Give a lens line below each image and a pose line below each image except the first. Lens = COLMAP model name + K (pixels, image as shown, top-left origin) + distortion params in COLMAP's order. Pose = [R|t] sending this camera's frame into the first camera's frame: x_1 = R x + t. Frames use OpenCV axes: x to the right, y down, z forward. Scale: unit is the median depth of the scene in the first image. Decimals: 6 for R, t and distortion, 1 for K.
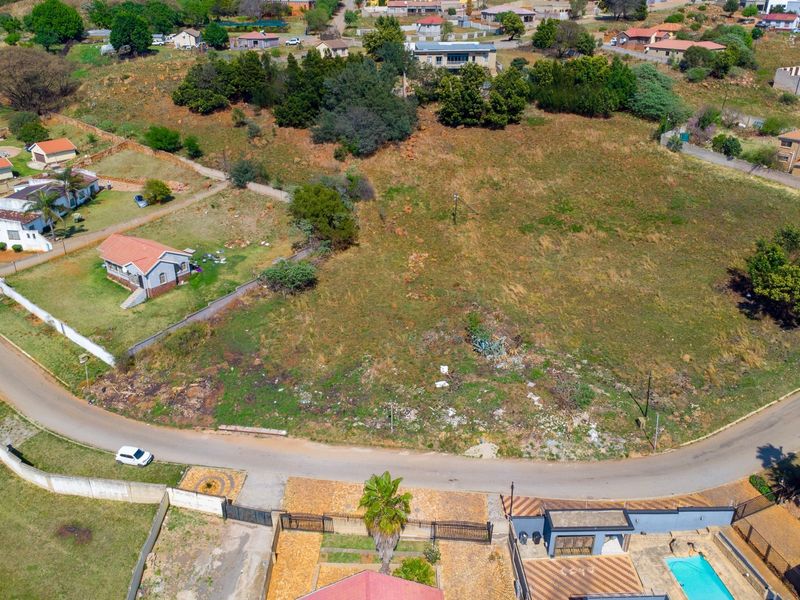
lens RADIAL K [[652.1, 0, 400.0], [0, 652.1, 300.0], [0, 0, 1]] dist [0.010897, 0.003464]
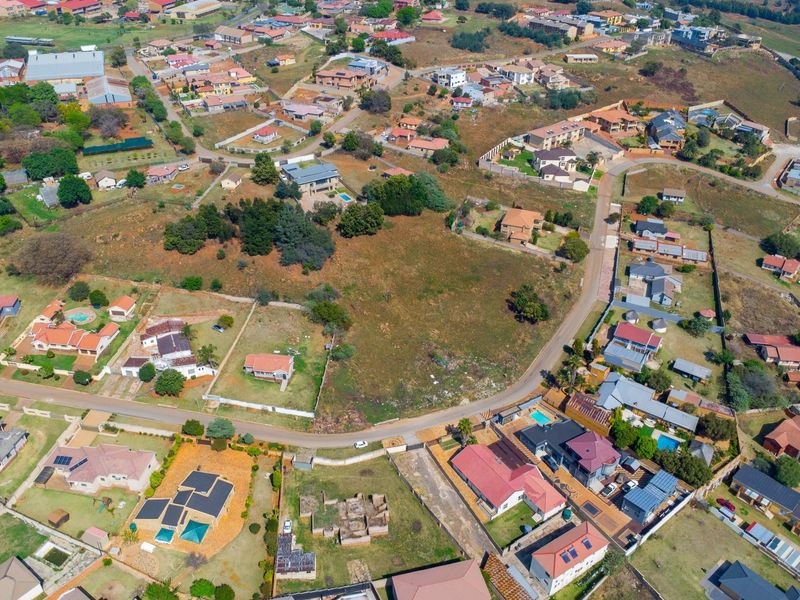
lens RADIAL K [[652.1, 0, 400.0], [0, 652.1, 300.0], [0, 0, 1]] dist [0.010897, 0.003464]
pose [[0.874122, -0.255180, 0.413272, -0.762364], [0.205240, 0.965230, 0.161884, -0.464020], [-0.440213, -0.056686, 0.896102, -0.915555]]
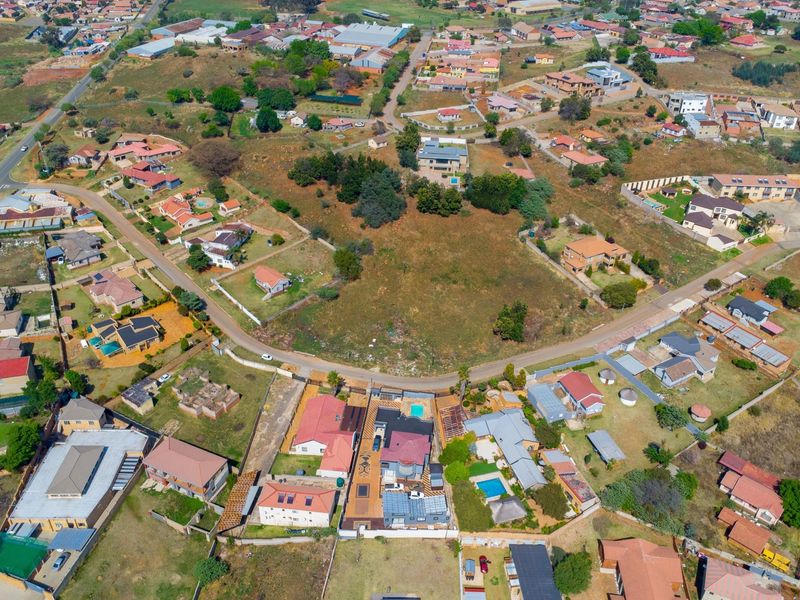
lens RADIAL K [[652.1, 0, 400.0], [0, 652.1, 300.0], [0, 0, 1]] dist [0.010897, 0.003464]
pose [[0.985015, 0.111022, -0.131986, 0.383550], [-0.095620, 0.988422, 0.117804, -0.293029], [0.143537, -0.103419, 0.984226, -1.242027]]
